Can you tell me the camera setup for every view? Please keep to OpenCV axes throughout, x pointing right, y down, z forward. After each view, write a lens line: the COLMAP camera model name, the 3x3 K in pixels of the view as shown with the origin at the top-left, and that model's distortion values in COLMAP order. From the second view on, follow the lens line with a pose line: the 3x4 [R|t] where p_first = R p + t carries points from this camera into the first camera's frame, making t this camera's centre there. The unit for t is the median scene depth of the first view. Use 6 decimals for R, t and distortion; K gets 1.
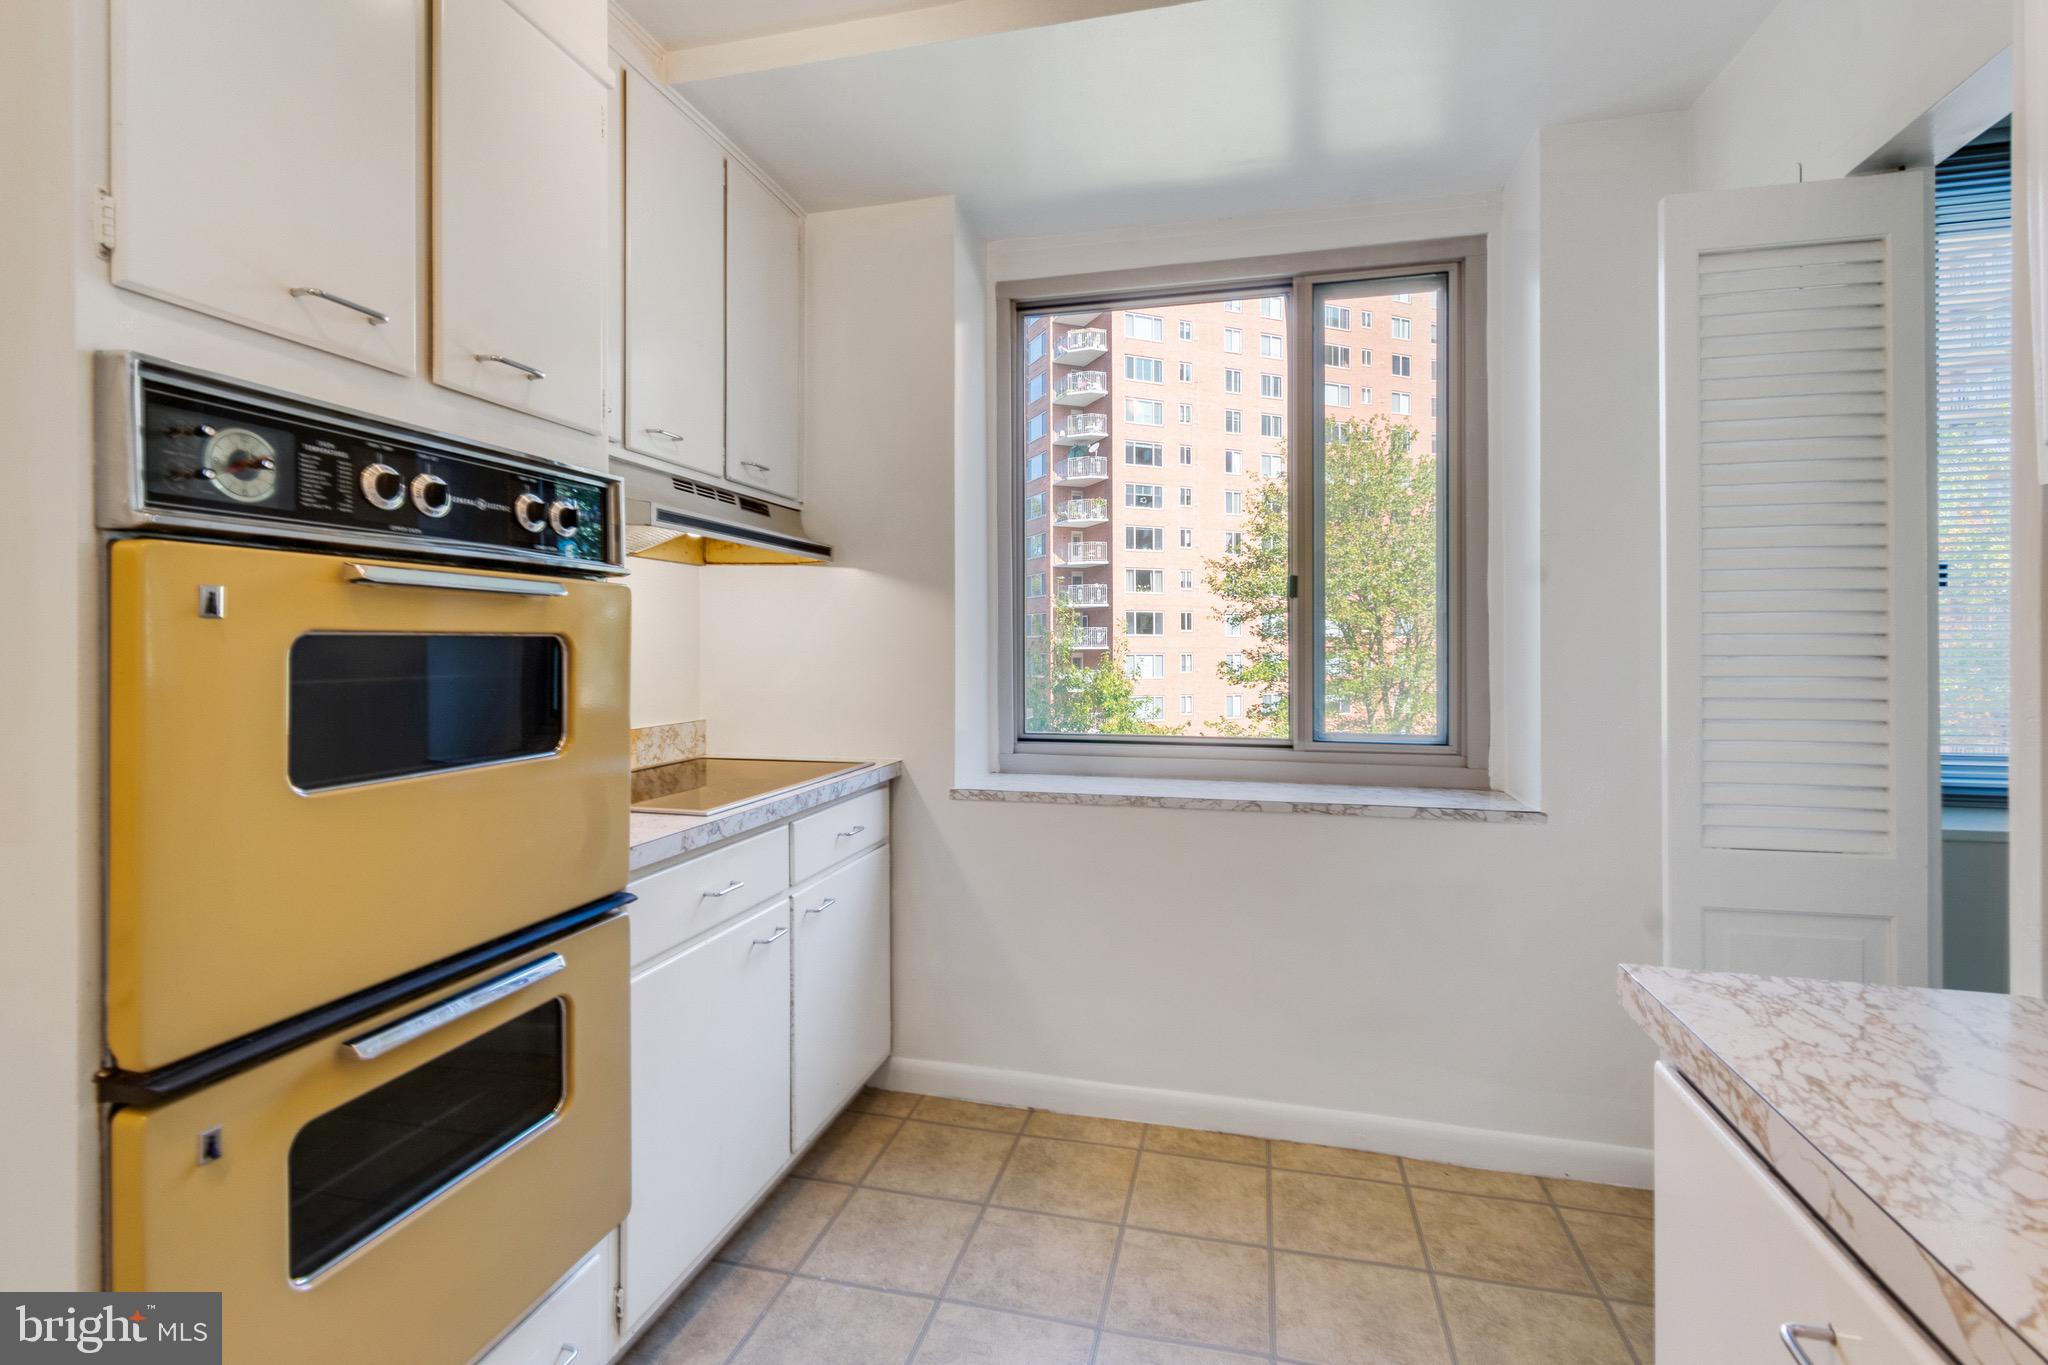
lens RADIAL K [[928.3, 0, 1038.4], [0, 928.3, 644.5], [0, 0, 1]] dist [0.004234, -0.003057]
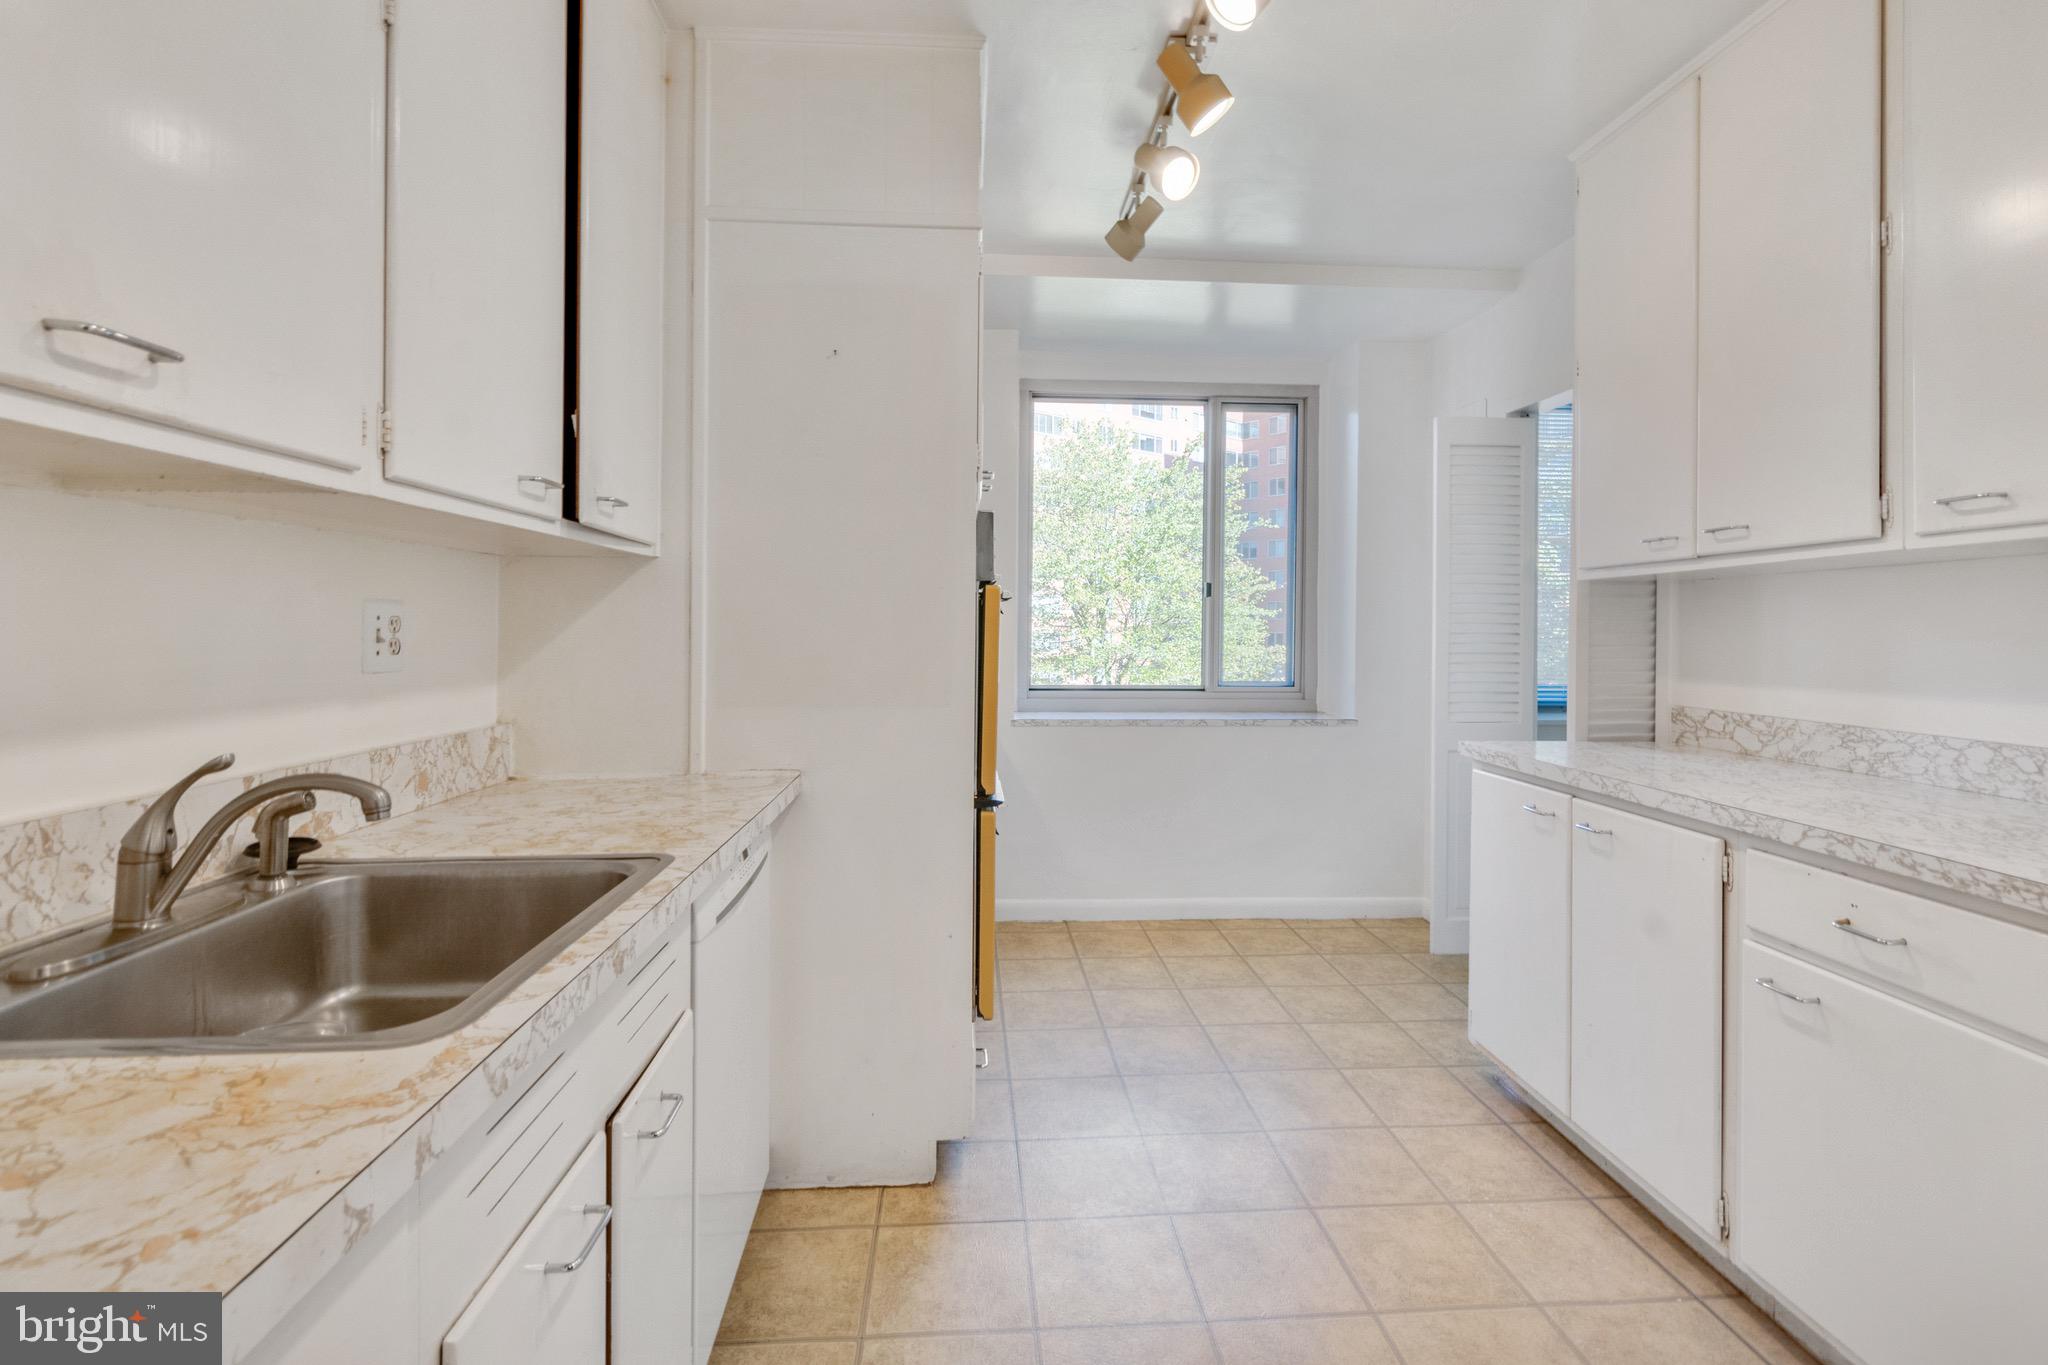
lens RADIAL K [[928.3, 0, 1039.4], [0, 928.3, 634.1], [0, 0, 1]] dist [0.004234, -0.003057]
pose [[0.952541, 0.003026, 0.304395, -0.640090], [-0.006865, 0.999910, 0.011543, -0.003106], [-0.304333, -0.013084, 0.952476, -0.575115]]
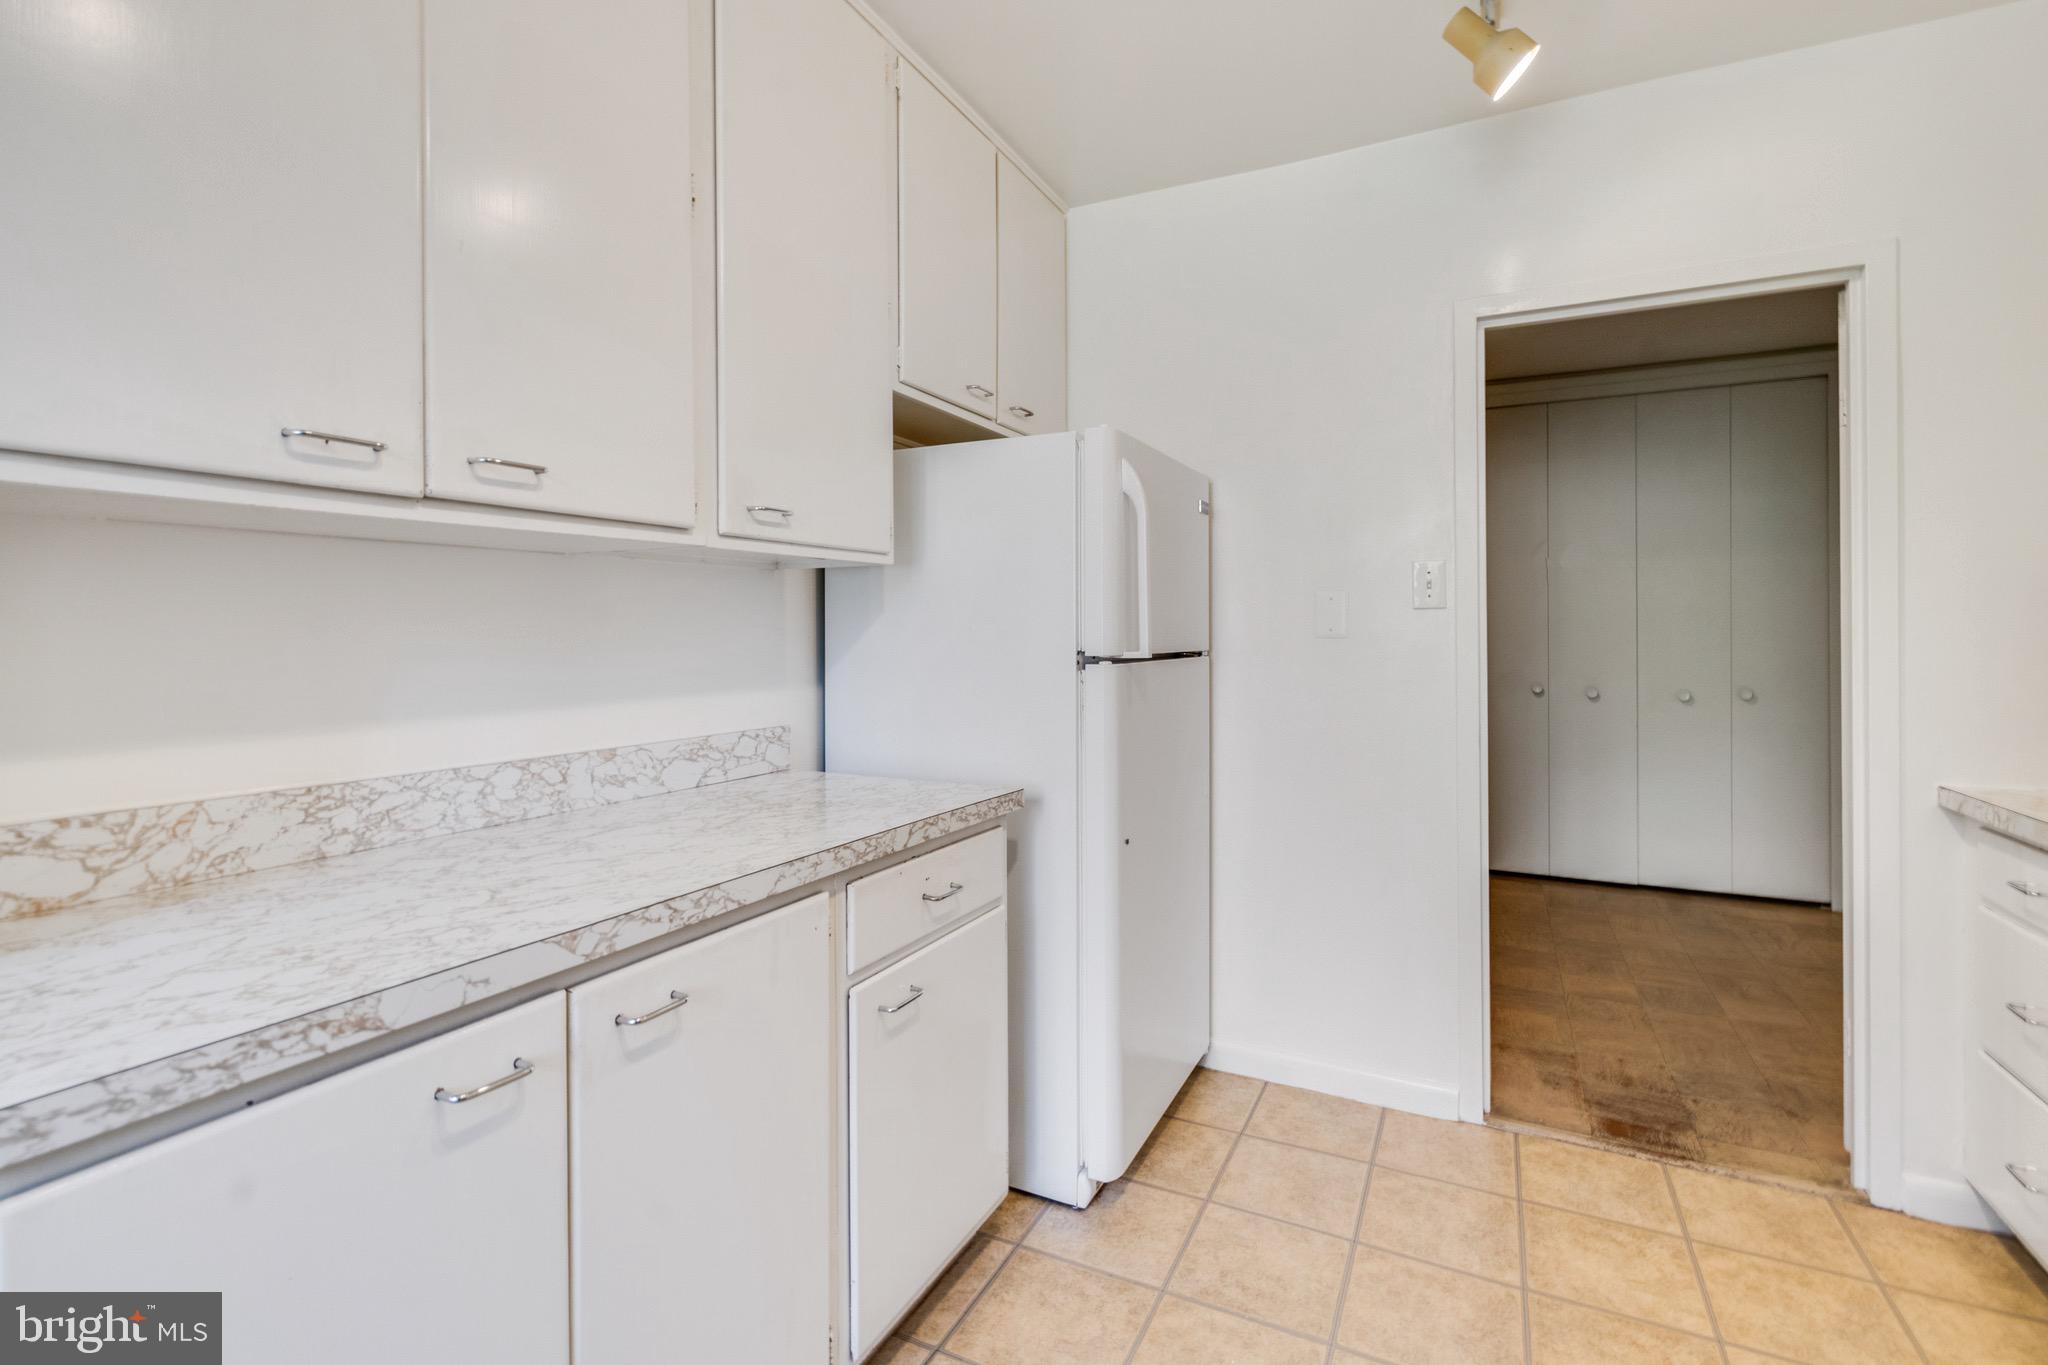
lens RADIAL K [[928.3, 0, 1053.6], [0, 928.3, 626.9], [0, 0, 1]] dist [0.004234, -0.003057]
pose [[-0.978400, 0.005465, 0.206647, -0.129853], [0.002731, 0.999905, -0.013516, 0.003600], [-0.206701, -0.012660, -0.978322, 0.600021]]
